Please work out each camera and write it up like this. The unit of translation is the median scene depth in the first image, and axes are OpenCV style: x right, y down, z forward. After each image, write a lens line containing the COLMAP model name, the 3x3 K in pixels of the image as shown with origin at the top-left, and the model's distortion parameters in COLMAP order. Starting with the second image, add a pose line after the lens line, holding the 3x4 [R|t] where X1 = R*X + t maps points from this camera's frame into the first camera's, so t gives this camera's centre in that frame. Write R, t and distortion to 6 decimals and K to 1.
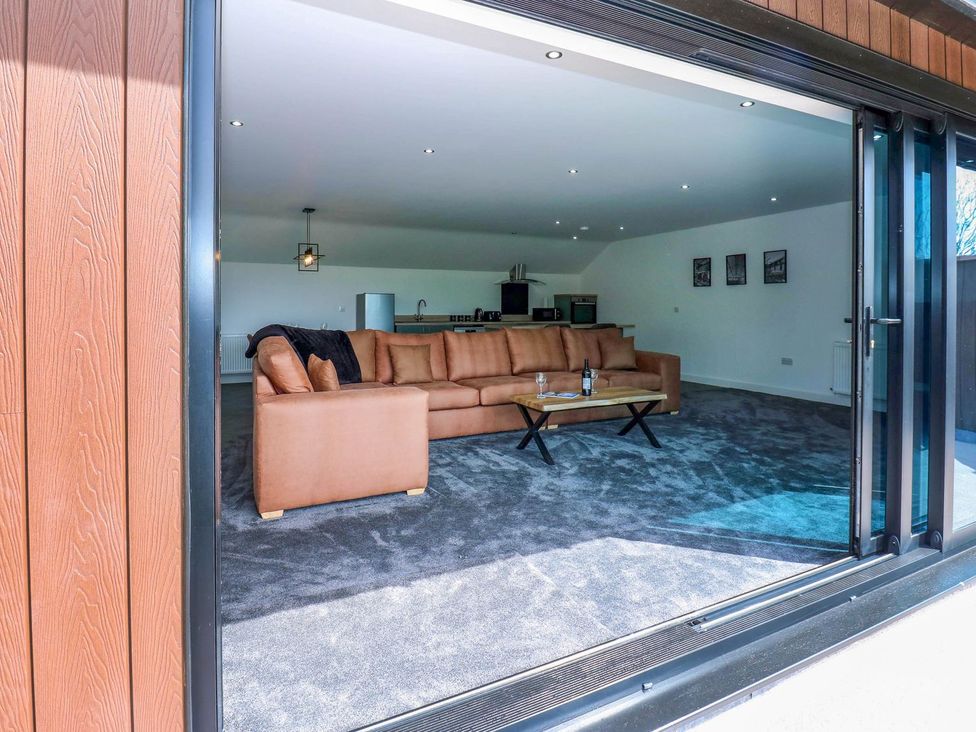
lens RADIAL K [[530.6, 0, 488.0], [0, 530.6, 317.2], [0, 0, 1]] dist [0.001089, -0.015341]
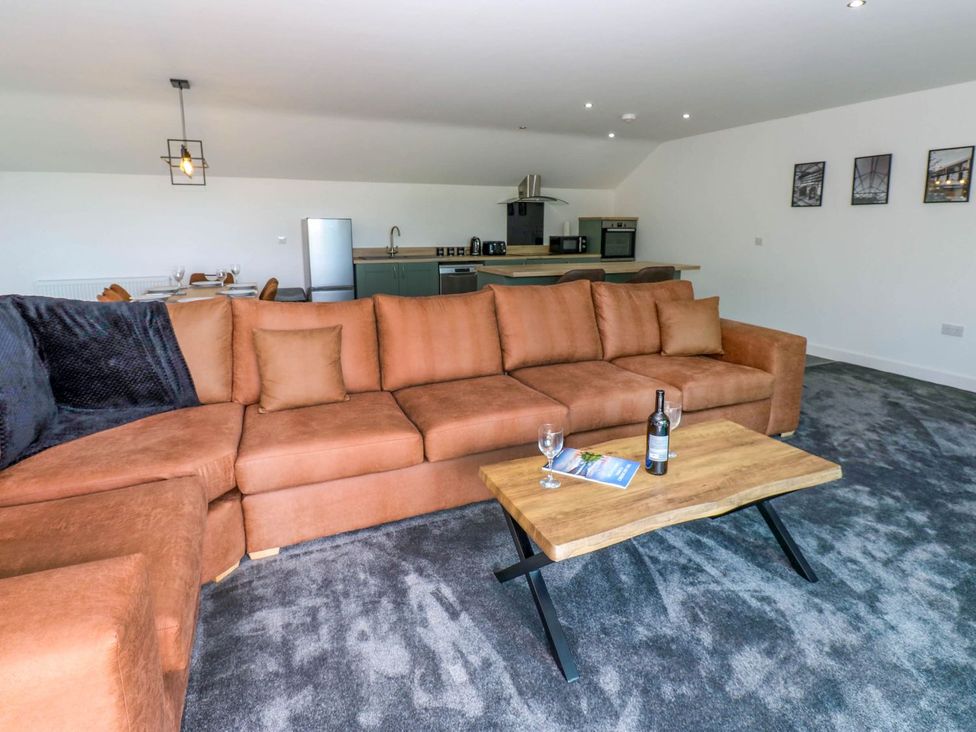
lens RADIAL K [[530.6, 0, 488.0], [0, 530.6, 317.2], [0, 0, 1]] dist [0.001089, -0.015341]
pose [[0.999245, 0.004238, -0.038613, 0.037918], [0.001644, 0.988526, 0.151042, -0.024414], [0.038810, -0.150991, 0.987773, 0.340874]]
